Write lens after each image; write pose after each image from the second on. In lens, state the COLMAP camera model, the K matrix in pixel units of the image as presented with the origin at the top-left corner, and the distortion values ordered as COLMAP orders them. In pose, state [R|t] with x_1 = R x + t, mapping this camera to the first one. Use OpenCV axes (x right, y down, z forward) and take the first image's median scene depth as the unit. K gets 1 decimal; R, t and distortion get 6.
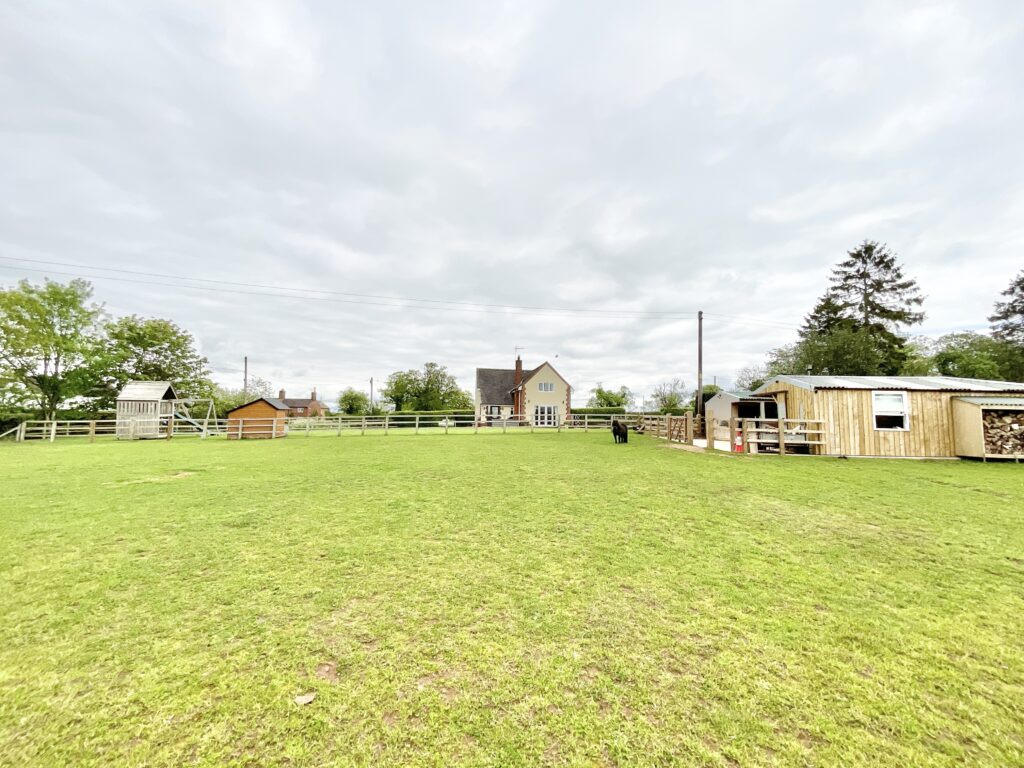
lens RADIAL K [[411.2, 0, 505.3], [0, 411.2, 381.2], [0, 0, 1]] dist [0.001713, 0.000260]
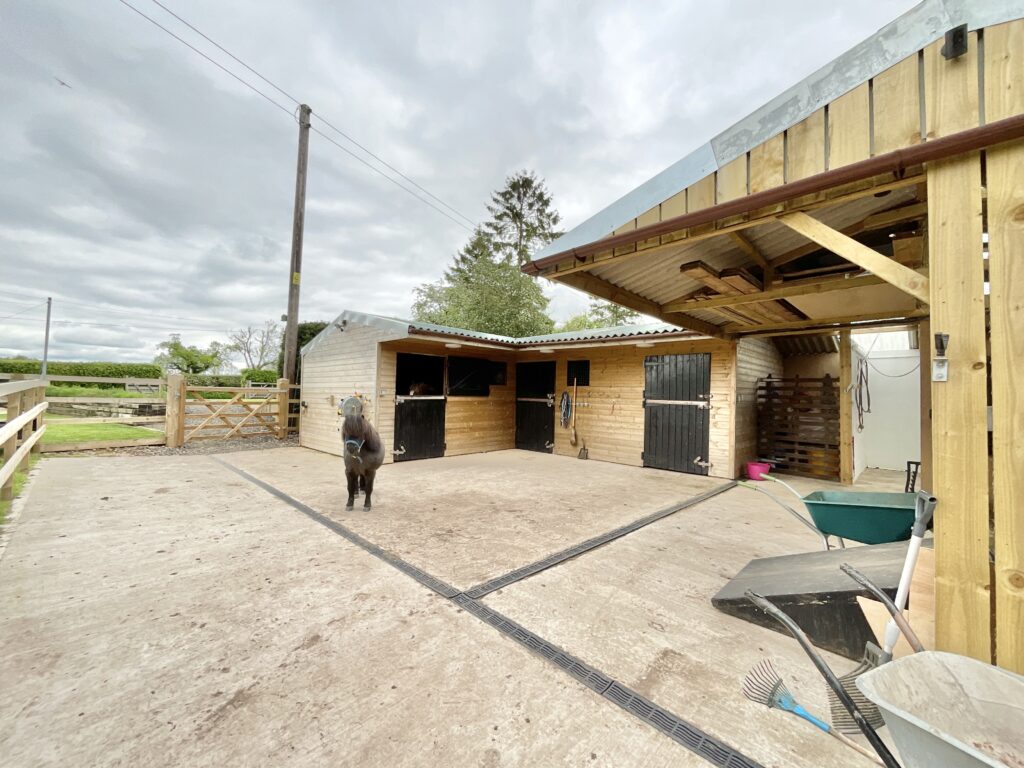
lens RADIAL K [[411.2, 0, 505.3], [0, 411.2, 381.2], [0, 0, 1]] dist [0.001713, 0.000260]
pose [[0.649055, 0.020877, 0.760455, 0.234655], [-0.079958, 0.995959, 0.040902, 0.037583], [-0.756528, -0.087353, 0.648101, 0.448637]]
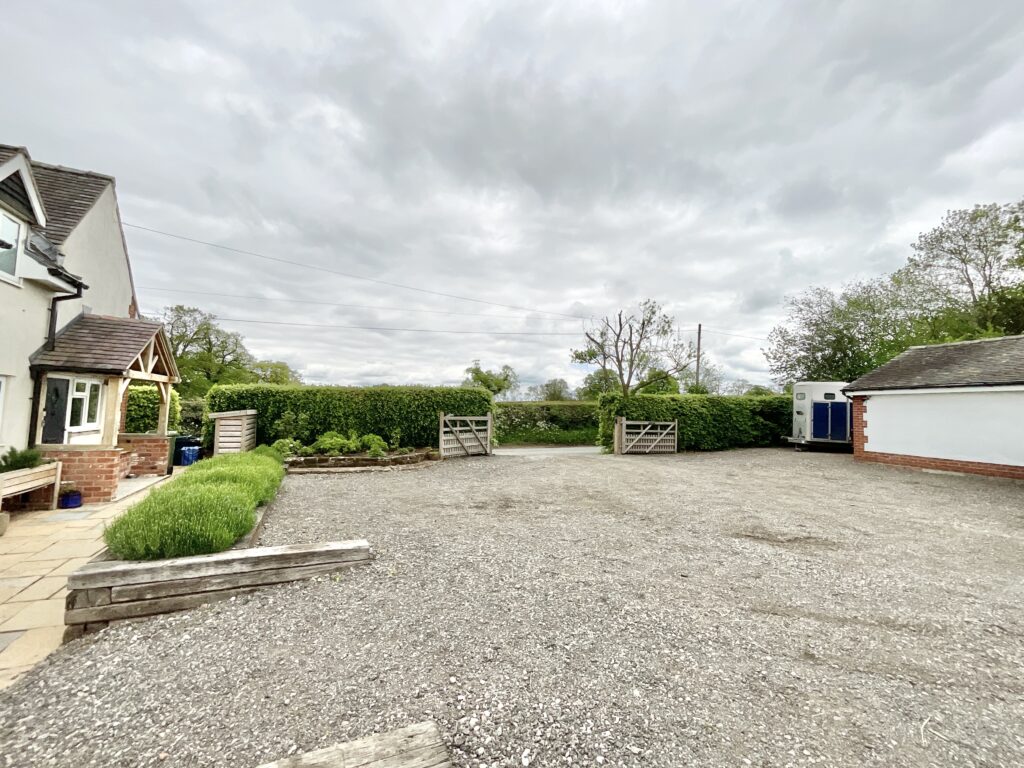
lens RADIAL K [[411.2, 0, 505.3], [0, 411.2, 381.2], [0, 0, 1]] dist [0.001713, 0.000260]
pose [[0.963648, 0.040134, 0.264145, 0.291582], [-0.049948, 0.998285, 0.030541, 0.062325], [-0.262466, -0.042624, 0.963999, 0.899388]]
